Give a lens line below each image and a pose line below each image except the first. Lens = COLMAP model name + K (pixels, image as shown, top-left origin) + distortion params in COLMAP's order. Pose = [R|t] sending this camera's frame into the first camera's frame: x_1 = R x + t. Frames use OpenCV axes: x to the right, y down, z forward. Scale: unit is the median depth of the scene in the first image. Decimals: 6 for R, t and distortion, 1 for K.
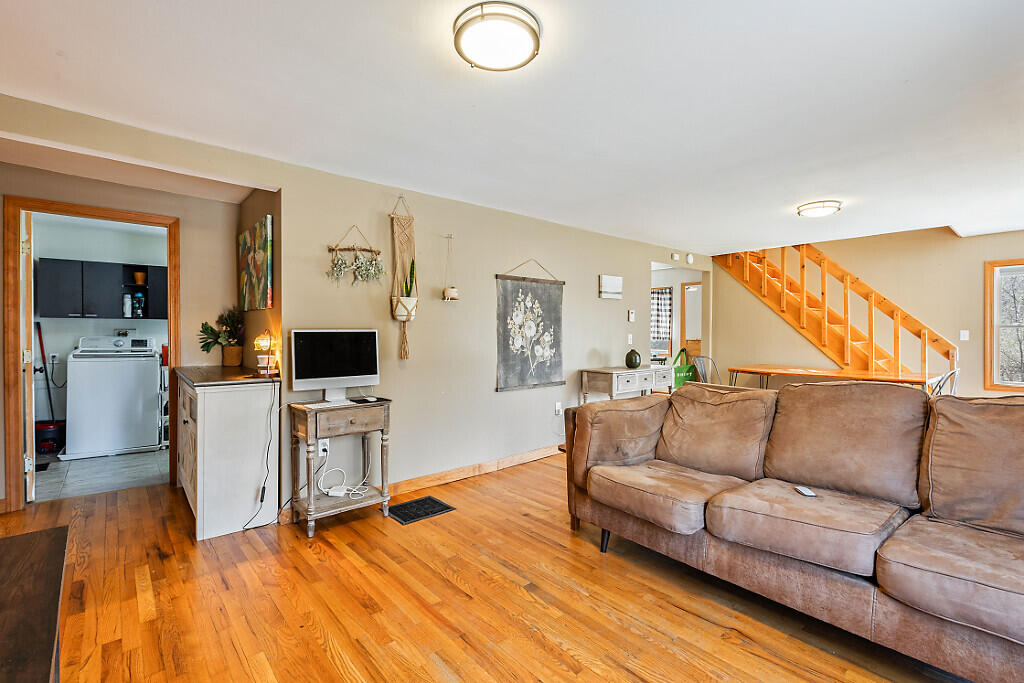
lens RADIAL K [[464.2, 0, 515.7], [0, 464.2, 333.5], [0, 0, 1]] dist [0.004795, -0.000980]
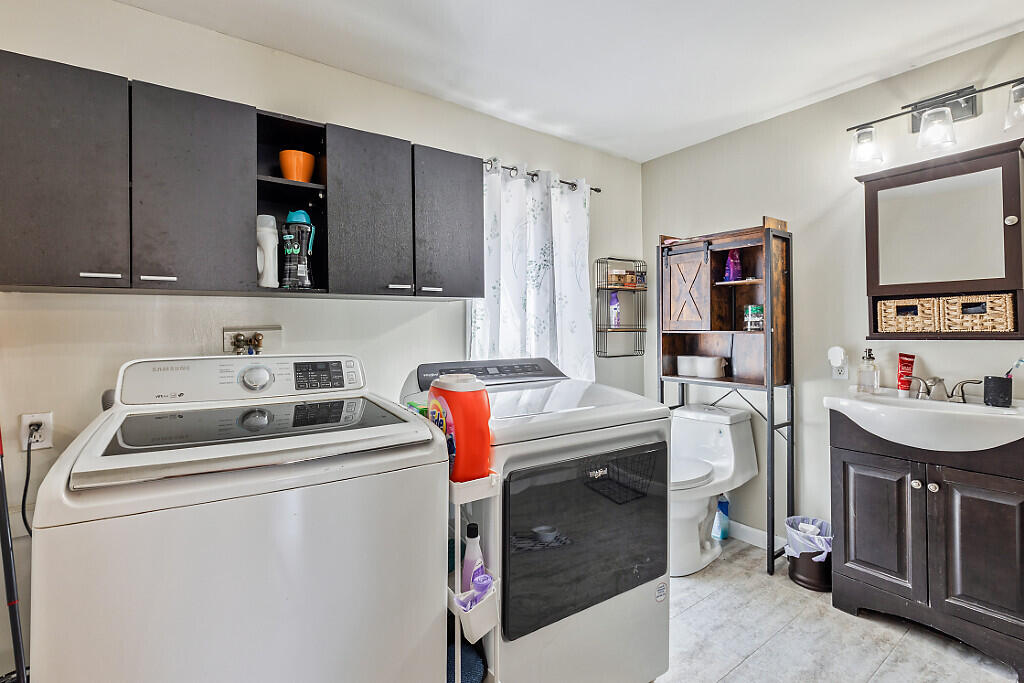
lens RADIAL K [[478.5, 0, 512.7], [0, 478.5, 333.7], [0, 0, 1]] dist [-0.003488, -0.000716]
pose [[0.996142, -0.007255, -0.087455, -0.645504], [0.006633, 0.999951, -0.007407, -0.001230], [0.087505, 0.006799, 0.996141, 0.700415]]
